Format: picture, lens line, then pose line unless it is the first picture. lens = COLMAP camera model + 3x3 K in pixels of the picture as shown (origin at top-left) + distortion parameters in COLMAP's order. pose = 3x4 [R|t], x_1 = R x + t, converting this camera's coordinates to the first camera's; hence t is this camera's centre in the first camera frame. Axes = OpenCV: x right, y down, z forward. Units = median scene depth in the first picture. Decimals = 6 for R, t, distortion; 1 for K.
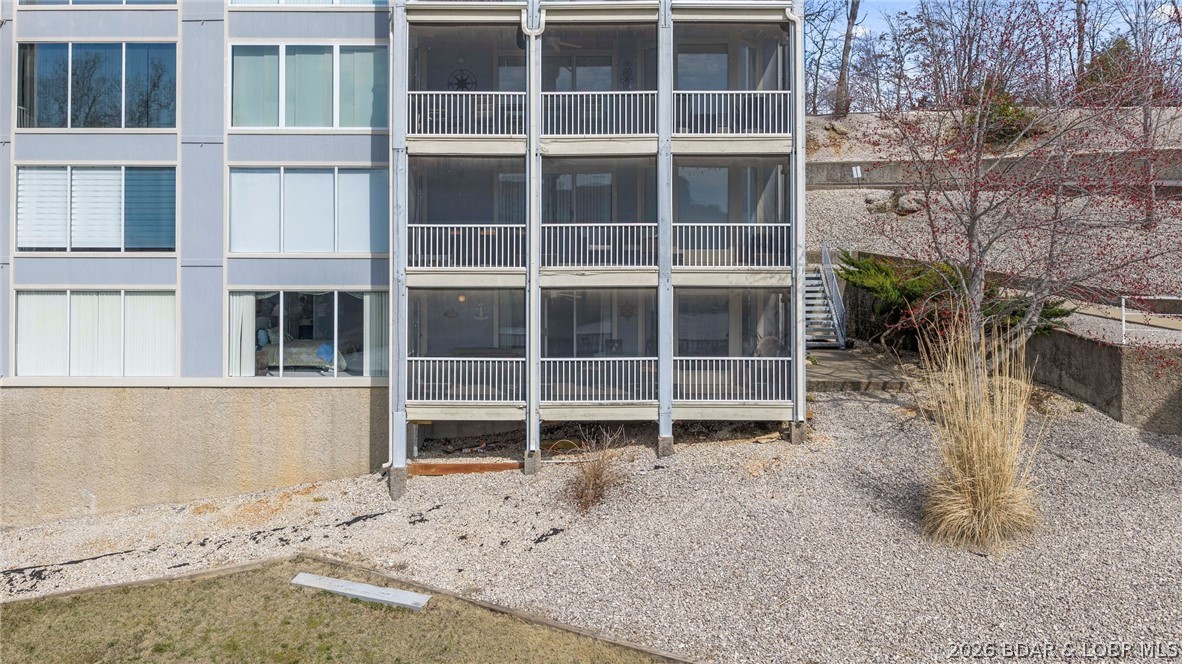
lens RADIAL K [[958.1, 0, 622.1], [0, 958.1, 245.2], [0, 0, 1]] dist [0.005522, 0.000215]
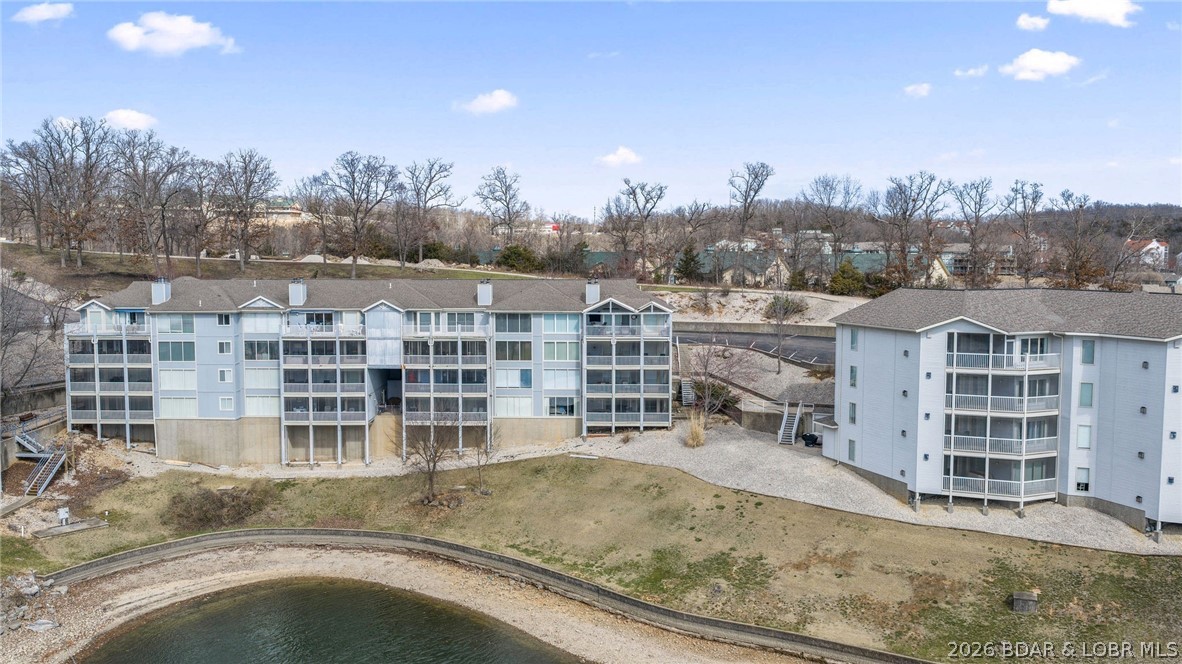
lens RADIAL K [[953.0, 0, 591.0], [0, 953.0, 332.0], [0, 0, 1]] dist [0.008753, -0.046425]
pose [[0.999292, 0.001905, -0.037583, -0.028074], [0.001154, 0.996697, 0.081199, -0.646805], [0.037613, -0.081184, 0.995989, -3.569755]]
